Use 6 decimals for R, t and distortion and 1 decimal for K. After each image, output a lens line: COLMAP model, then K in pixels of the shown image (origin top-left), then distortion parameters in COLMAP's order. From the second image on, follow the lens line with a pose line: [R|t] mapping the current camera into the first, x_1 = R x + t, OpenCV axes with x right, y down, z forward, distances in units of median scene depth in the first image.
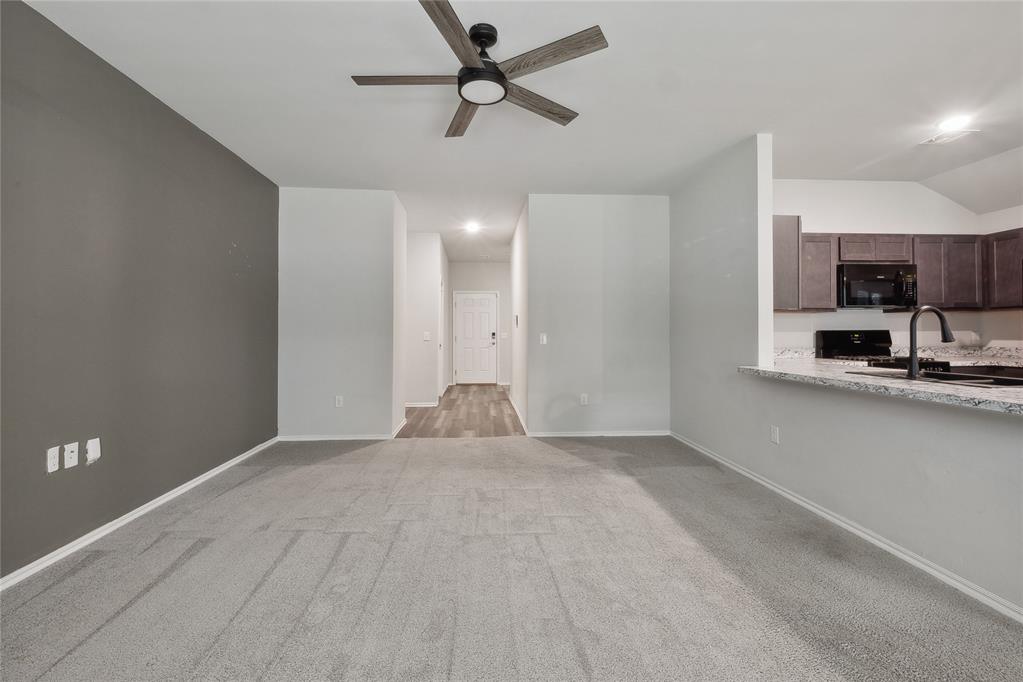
lens RADIAL K [[439.0, 0, 512.4], [0, 439.0, 326.1], [0, 0, 1]] dist [-0.002323, -0.002418]
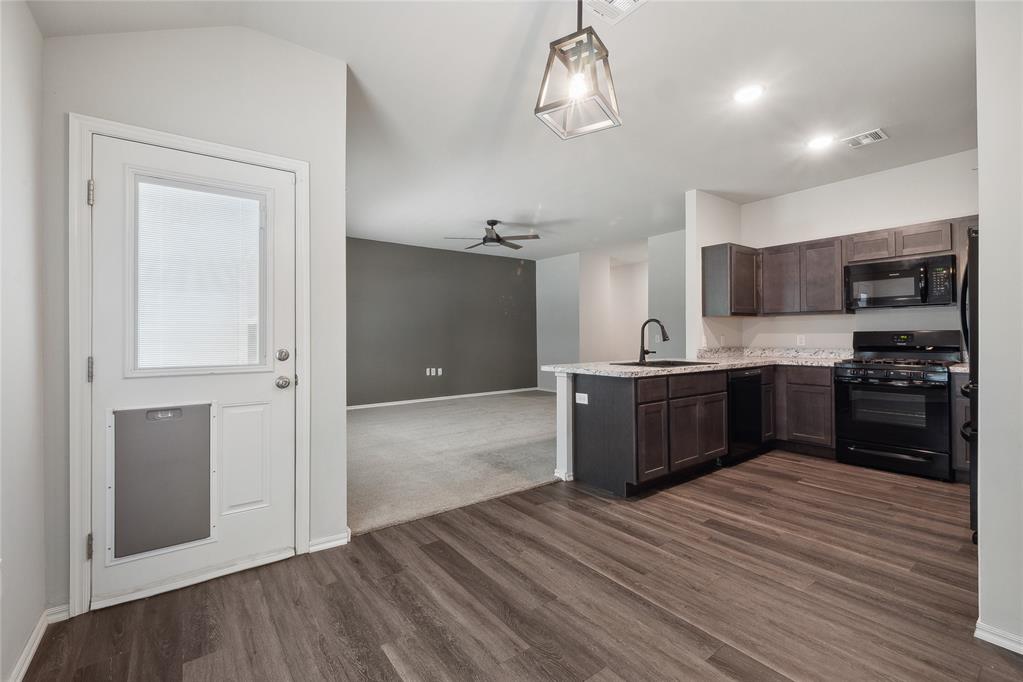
lens RADIAL K [[439.0, 0, 509.4], [0, 439.0, 331.8], [0, 0, 1]] dist [-0.002323, -0.002418]
pose [[0.554849, -0.007421, -0.831918, 1.149646], [0.018624, 0.999820, 0.003503, -0.007714], [0.831743, -0.017437, 0.554888, -0.207296]]
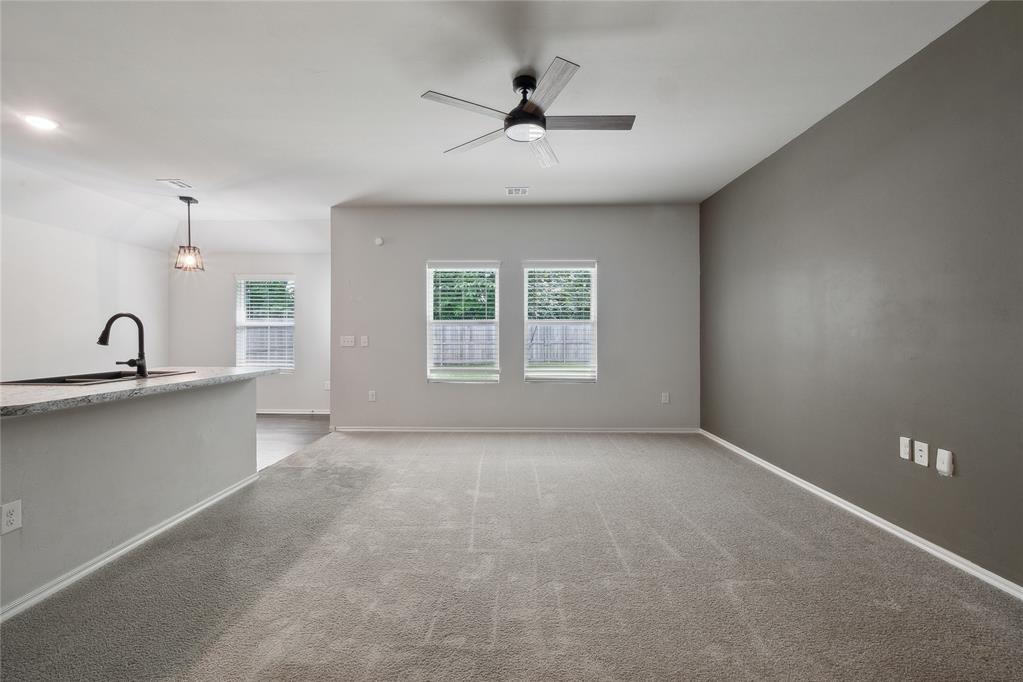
lens RADIAL K [[439.0, 0, 489.2], [0, 439.0, 335.6], [0, 0, 1]] dist [-0.002323, -0.002418]
pose [[-0.994037, 0.003734, 0.108982, -0.060190], [0.001934, 0.999860, -0.016624, 0.018017], [-0.109029, -0.016314, -0.993905, 1.146285]]
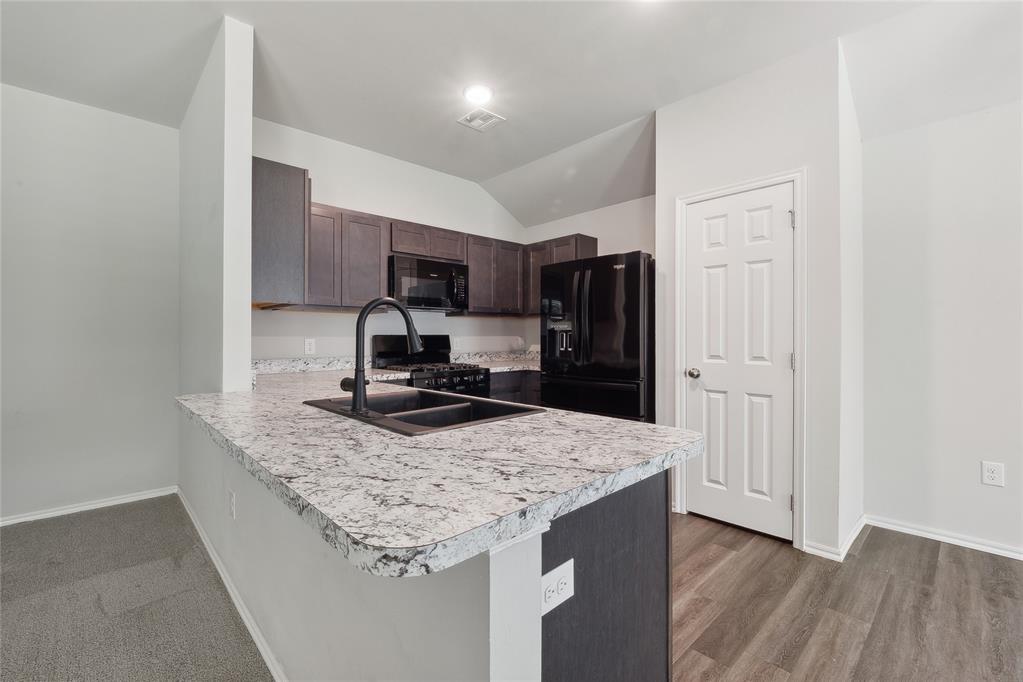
lens RADIAL K [[439.0, 0, 503.4], [0, 439.0, 339.4], [0, 0, 1]] dist [-0.002323, -0.002418]
pose [[0.775241, -0.001499, 0.631663, 0.385528], [-0.011211, 0.999807, 0.016132, 0.001965], [-0.631566, -0.019588, 0.775075, 0.218697]]
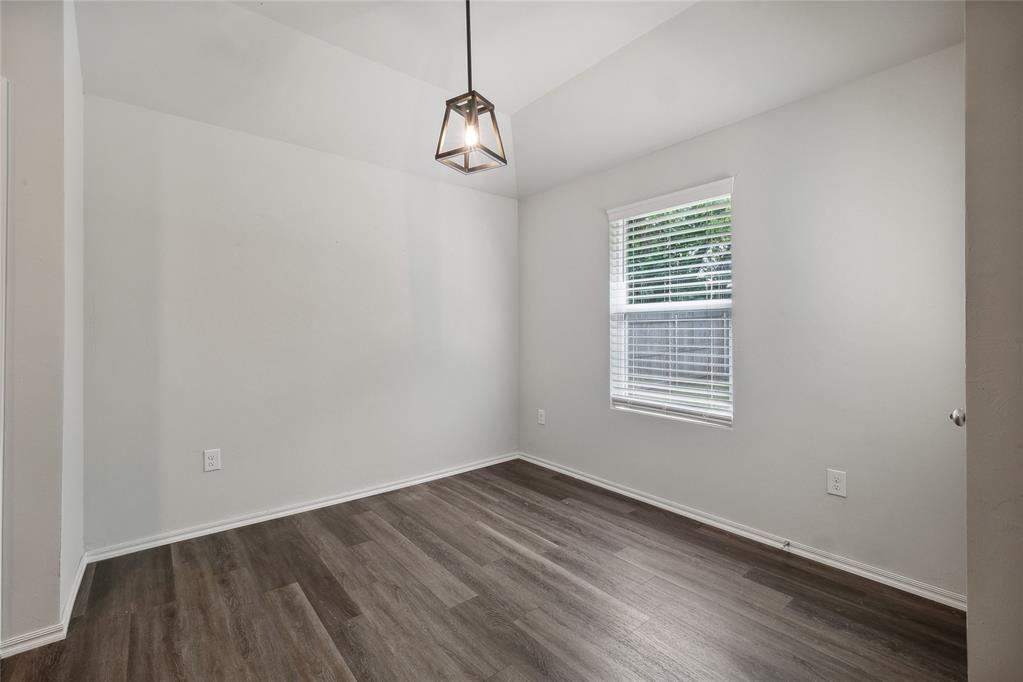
lens RADIAL K [[439.0, 0, 504.5], [0, 439.0, 332.3], [0, 0, 1]] dist [-0.002323, -0.002418]
pose [[-0.581494, 0.003348, 0.813544, 0.491988], [-0.012663, 0.999833, -0.013166, 0.002011], [-0.813452, -0.017958, -0.581354, 0.278165]]
